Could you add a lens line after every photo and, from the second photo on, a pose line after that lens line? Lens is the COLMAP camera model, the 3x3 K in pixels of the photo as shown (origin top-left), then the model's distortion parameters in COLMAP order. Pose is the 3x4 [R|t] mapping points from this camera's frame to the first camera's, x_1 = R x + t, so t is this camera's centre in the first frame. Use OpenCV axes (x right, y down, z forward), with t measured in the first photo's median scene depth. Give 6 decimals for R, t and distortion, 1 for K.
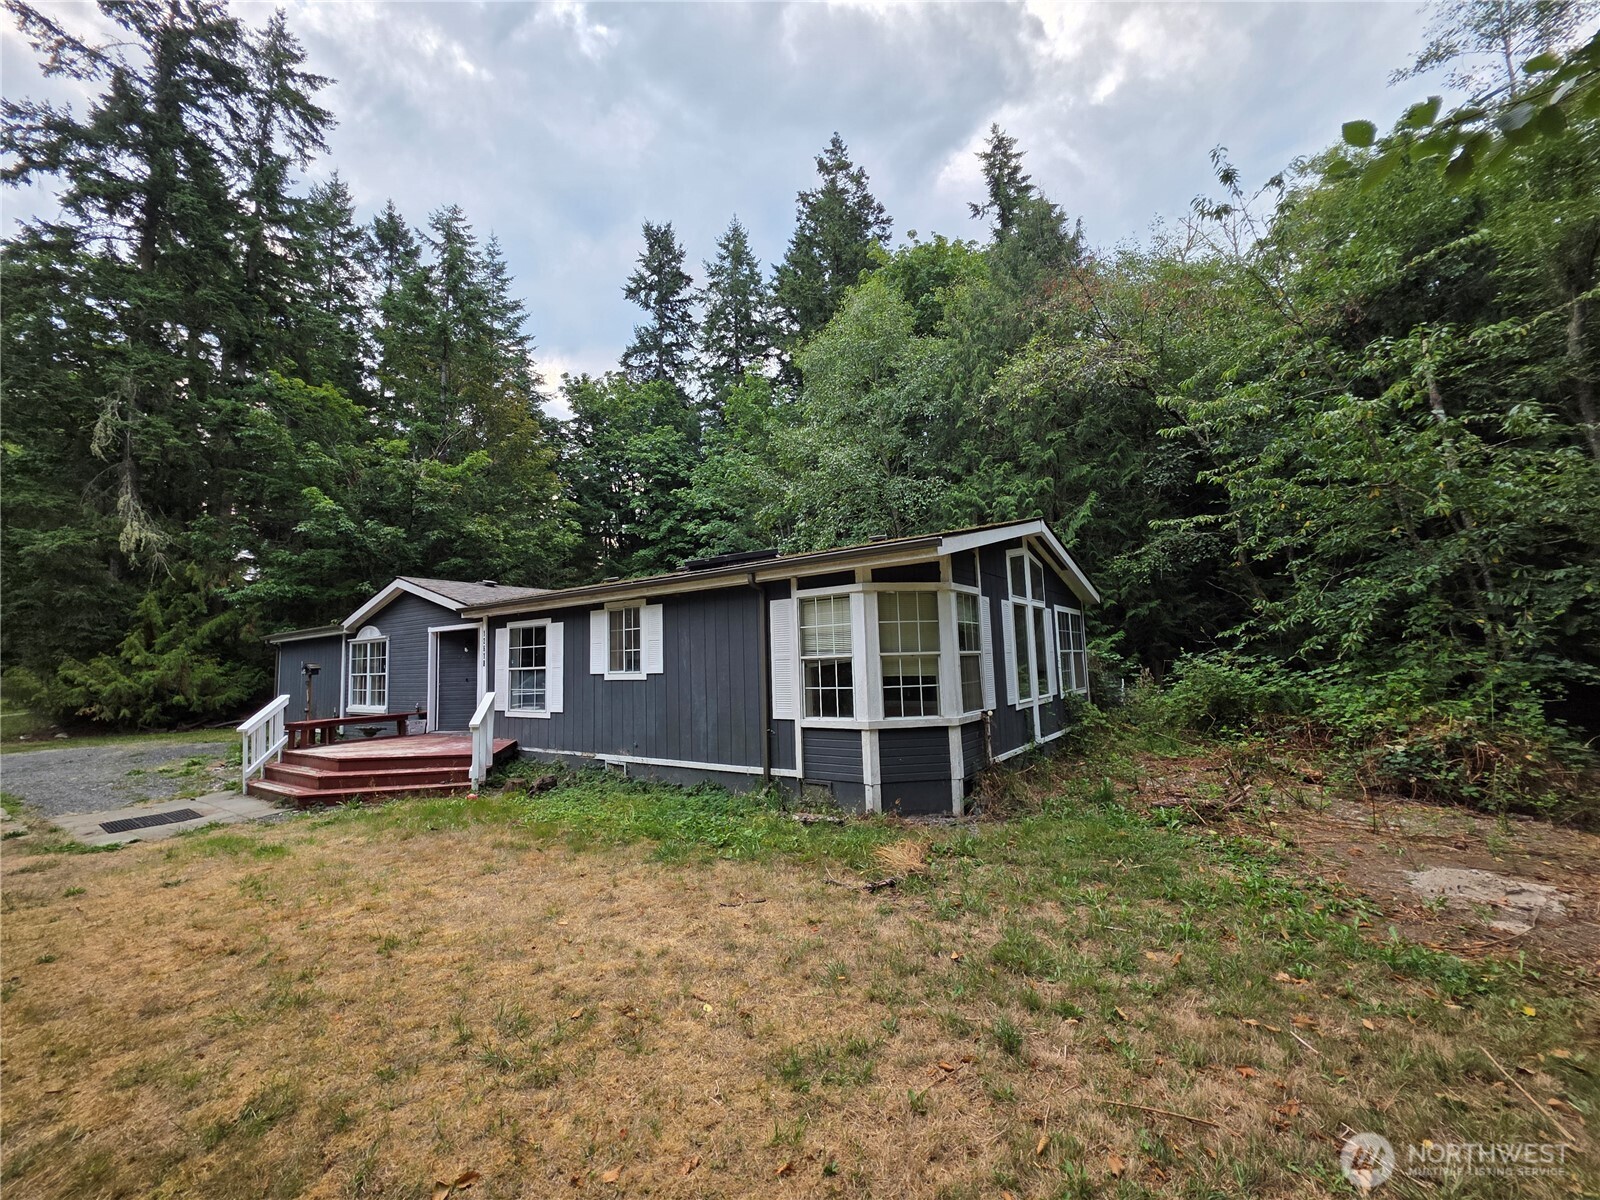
lens RADIAL K [[637.5, 0, 801.2], [0, 637.5, 597.6], [0, 0, 1]] dist [0.003816, -0.001352]
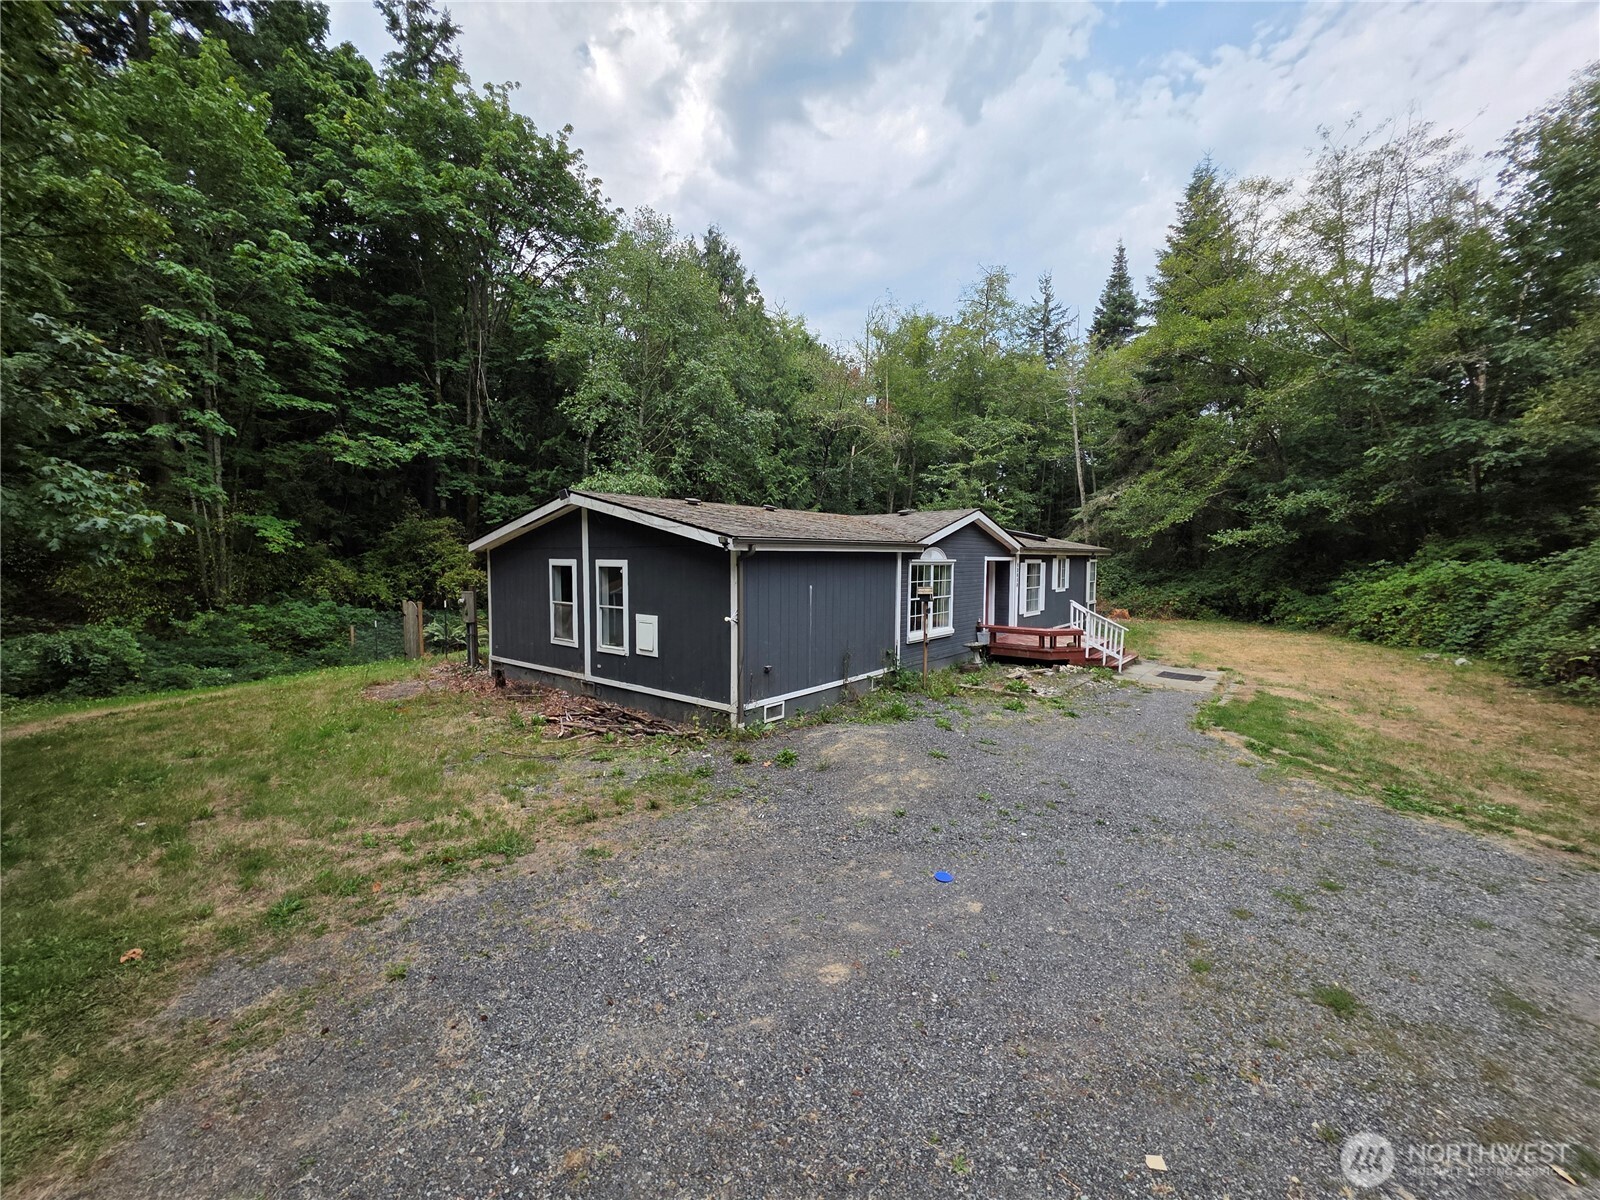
lens RADIAL K [[637.5, 0, 800.9], [0, 637.5, 598.3], [0, 0, 1]] dist [0.003816, -0.001352]
pose [[0.071012, -0.030484, 0.997010, -2.090866], [-0.103574, 0.993904, 0.037767, 0.133569], [-0.992083, -0.105946, 0.067422, 1.436804]]
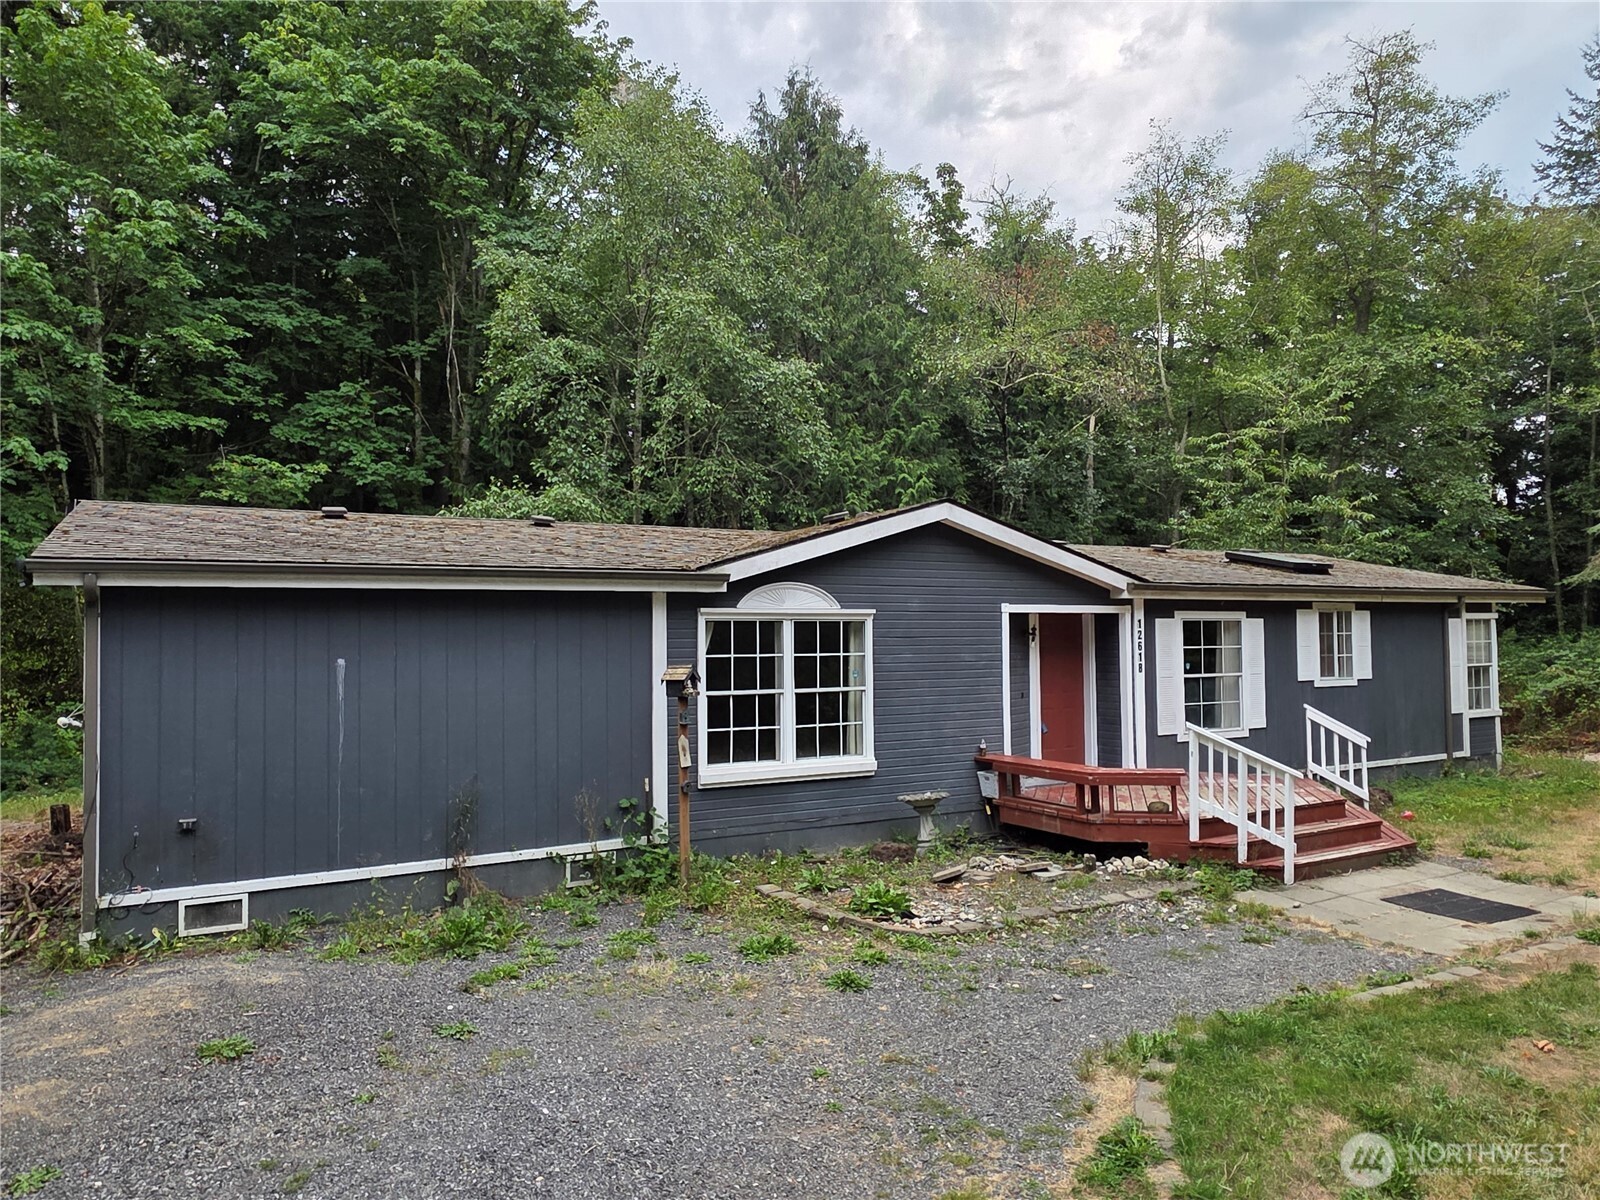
lens RADIAL K [[1071.0, 0, 787.6], [0, 1071.0, 611.0], [0, 0, 1]] dist [0.011441, -0.009361]
pose [[0.432909, 0.052992, 0.899879, -1.719411], [-0.091739, 0.995678, -0.014500, 0.095772], [-0.896757, -0.076276, 0.435899, 0.864659]]
